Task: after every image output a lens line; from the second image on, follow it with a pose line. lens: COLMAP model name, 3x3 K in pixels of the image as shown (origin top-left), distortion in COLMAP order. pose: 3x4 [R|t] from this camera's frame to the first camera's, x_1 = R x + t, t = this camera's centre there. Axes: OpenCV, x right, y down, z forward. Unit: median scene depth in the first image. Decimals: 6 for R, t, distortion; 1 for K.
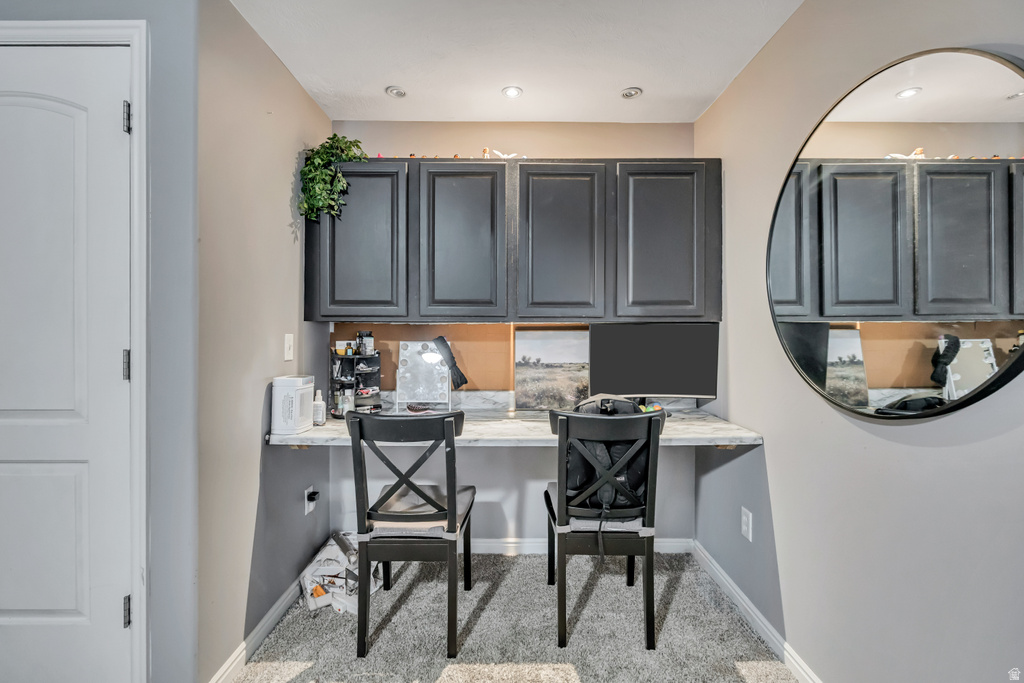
lens RADIAL K [[451.4, 0, 511.8], [0, 451.4, 336.2], [0, 0, 1]] dist [-0.007949, 0.001582]
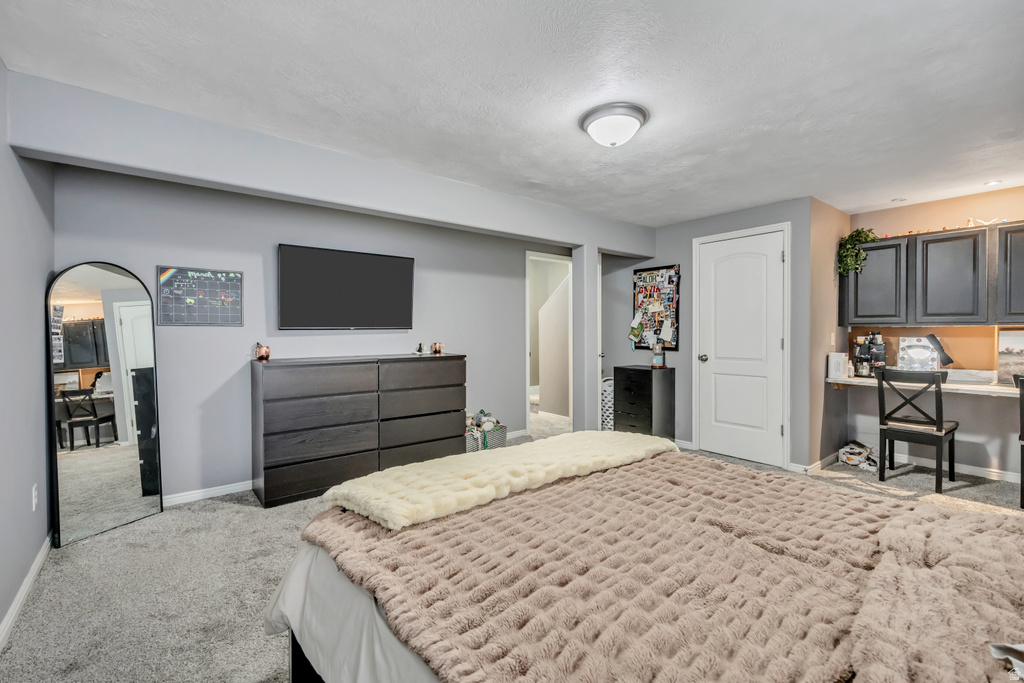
lens RADIAL K [[451.4, 0, 497.4], [0, 451.4, 335.2], [0, 0, 1]] dist [-0.007949, 0.001582]
pose [[0.607107, 0.004021, -0.794610, 0.200320], [-0.006241, 0.999980, 0.000291, 0.014539], [0.794596, 0.004783, 0.607120, -1.379735]]
